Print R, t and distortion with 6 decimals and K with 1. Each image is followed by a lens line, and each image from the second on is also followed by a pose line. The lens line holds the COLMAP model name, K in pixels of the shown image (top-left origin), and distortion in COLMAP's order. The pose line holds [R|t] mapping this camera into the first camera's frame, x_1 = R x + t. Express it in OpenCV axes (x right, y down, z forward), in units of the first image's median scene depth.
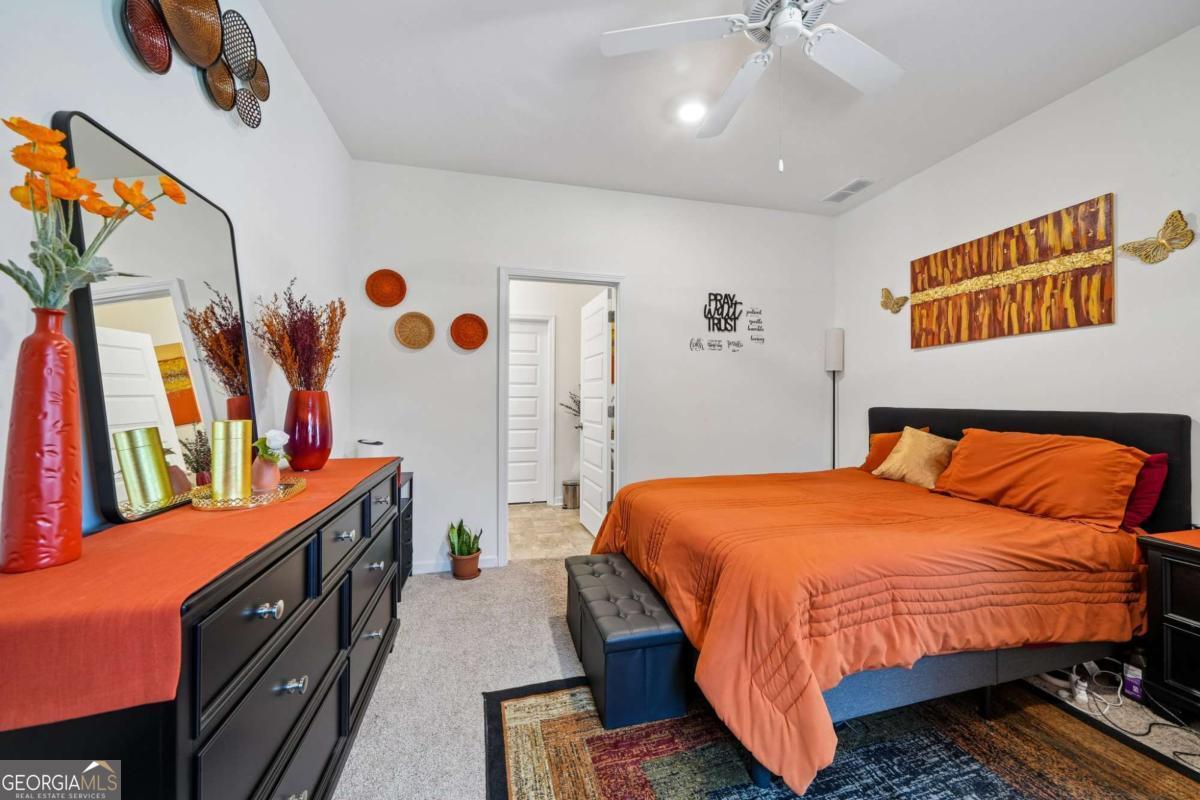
lens RADIAL K [[444.2, 0, 601.5], [0, 444.2, 398.2], [0, 0, 1]] dist [-0.000373, -0.000019]
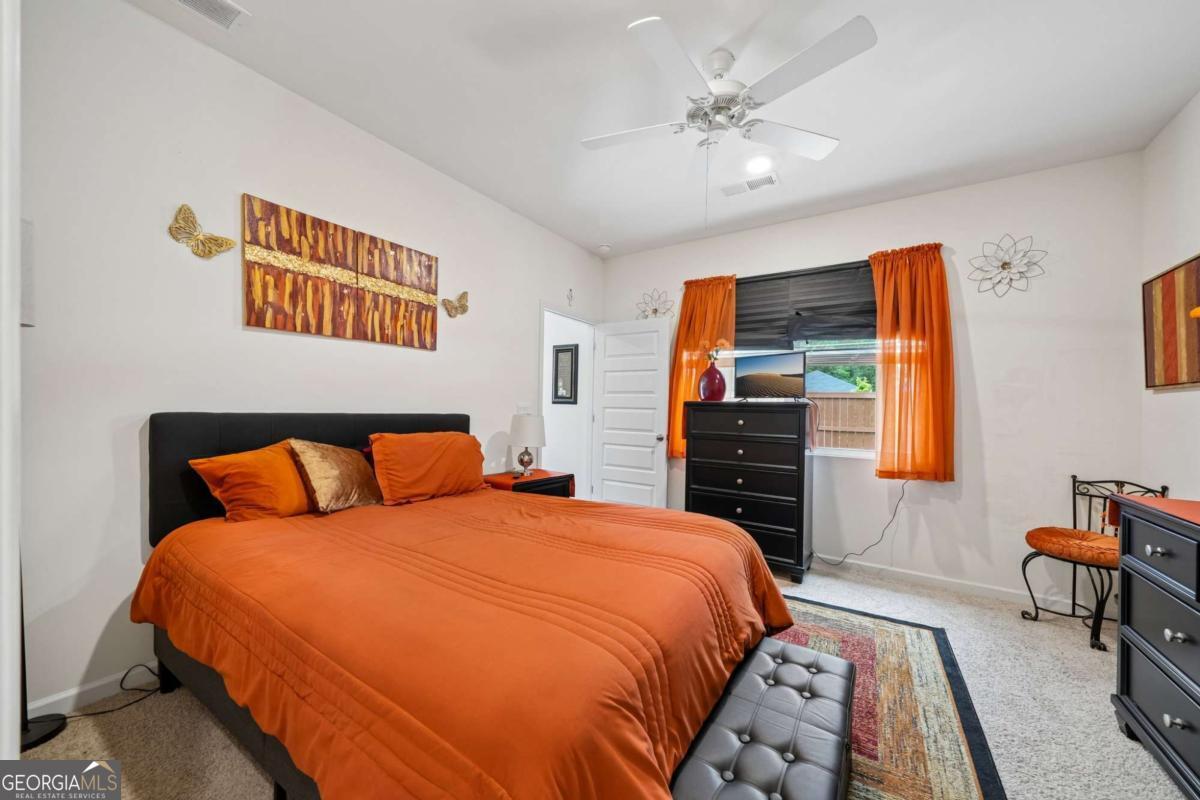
lens RADIAL K [[426.4, 0, 612.6], [0, 426.4, 416.4], [0, 0, 1]] dist [0.000821, 0.000138]
pose [[-0.671835, -0.024551, 0.740294, -0.184440], [-0.022571, 0.999665, 0.012669, 0.006903], [-0.740357, -0.008198, -0.672164, 1.191985]]
